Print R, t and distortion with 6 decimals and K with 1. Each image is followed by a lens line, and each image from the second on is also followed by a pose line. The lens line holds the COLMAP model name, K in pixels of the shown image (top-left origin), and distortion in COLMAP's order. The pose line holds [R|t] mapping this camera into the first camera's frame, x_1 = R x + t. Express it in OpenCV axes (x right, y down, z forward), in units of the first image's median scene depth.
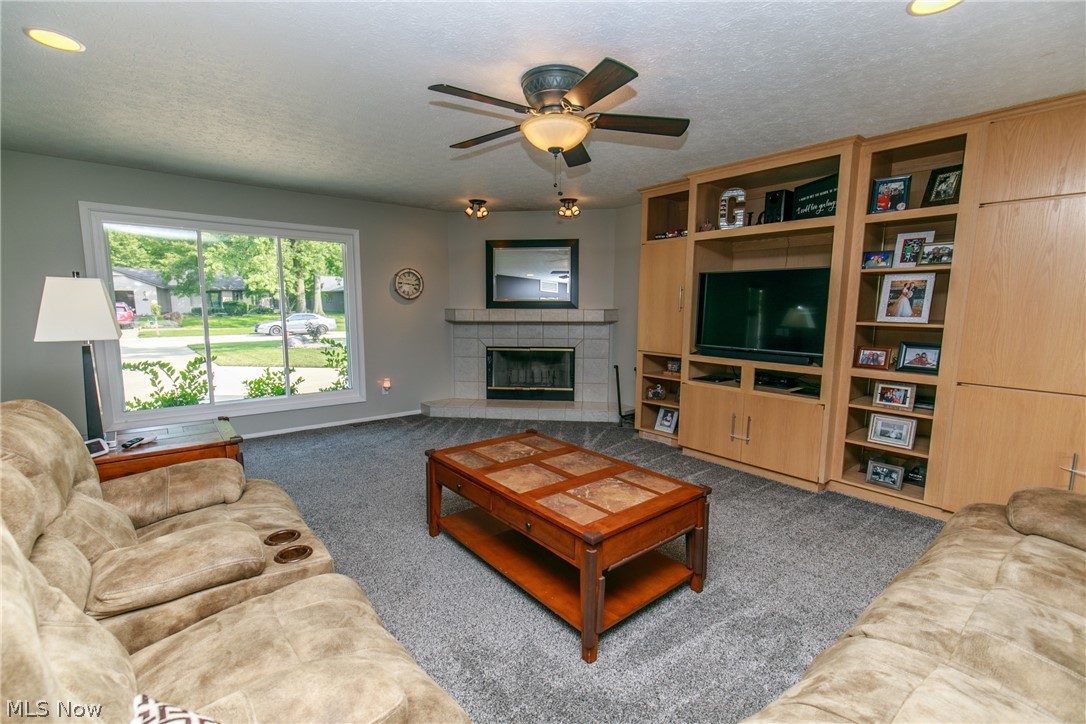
lens RADIAL K [[488.3, 0, 523.5], [0, 488.3, 365.2], [0, 0, 1]] dist [0.011586, -0.002926]
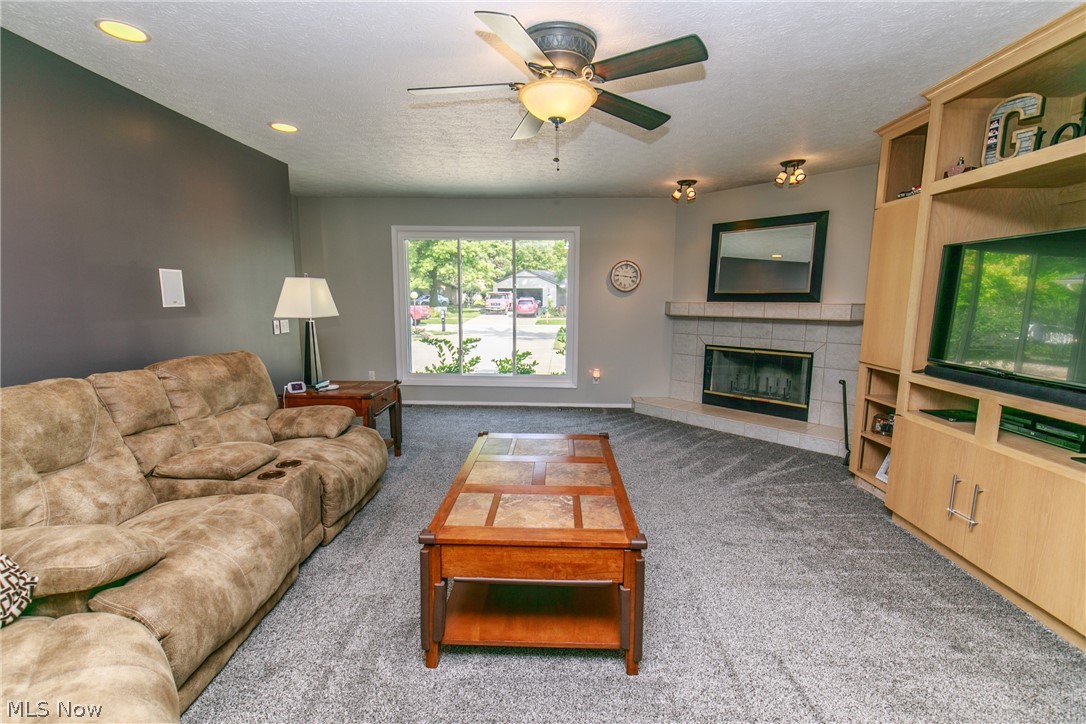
lens RADIAL K [[488.3, 0, 539.7], [0, 488.3, 367.0], [0, 0, 1]] dist [0.011586, -0.002926]
pose [[0.756758, 0.094107, -0.646886, 0.320614], [-0.085900, 0.995318, 0.044306, -0.012970], [0.648027, 0.022038, 0.761299, 0.149354]]
